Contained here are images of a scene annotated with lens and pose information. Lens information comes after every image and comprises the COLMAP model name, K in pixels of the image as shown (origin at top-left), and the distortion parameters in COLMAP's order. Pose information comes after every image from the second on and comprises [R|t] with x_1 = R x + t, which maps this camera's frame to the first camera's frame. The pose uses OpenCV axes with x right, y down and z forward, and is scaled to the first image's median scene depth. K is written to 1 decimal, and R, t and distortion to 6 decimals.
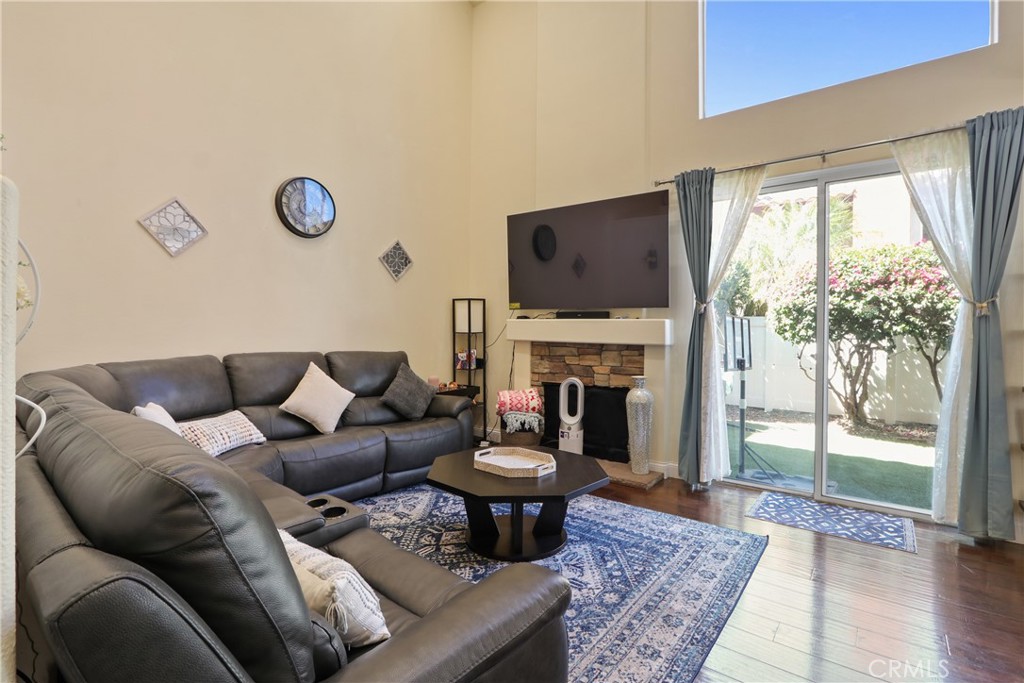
lens RADIAL K [[486.7, 0, 512.8], [0, 486.7, 332.1], [0, 0, 1]] dist [-0.022536, -0.000128]
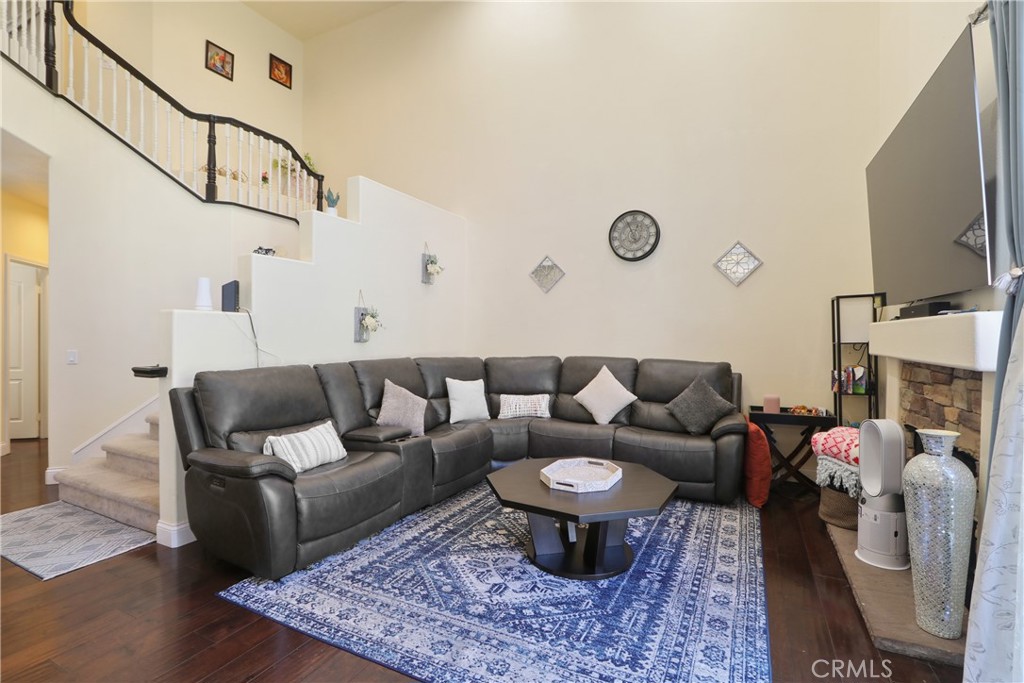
lens RADIAL K [[471.5, 0, 512.0], [0, 471.5, 341.5], [0, 0, 1]] dist [-0.010488, 0.000091]
pose [[0.190135, 0.001836, -0.981756, 0.931483], [-0.001018, 0.999998, 0.001673, -0.001239], [0.981757, 0.000682, 0.190137, 0.708657]]
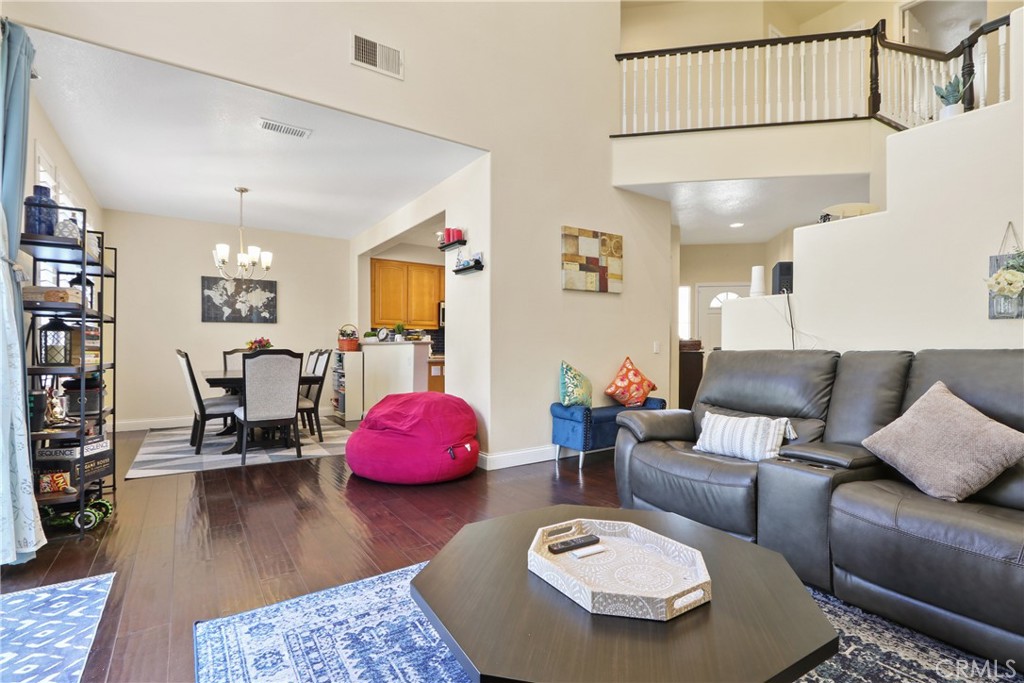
lens RADIAL K [[471.5, 0, 512.0], [0, 471.5, 341.5], [0, 0, 1]] dist [-0.010488, 0.000091]
pose [[-0.954974, -0.008945, 0.296554, -0.037319], [-0.010044, 0.999947, -0.002181, 0.059635], [-0.296519, -0.005061, -0.955013, 1.512236]]
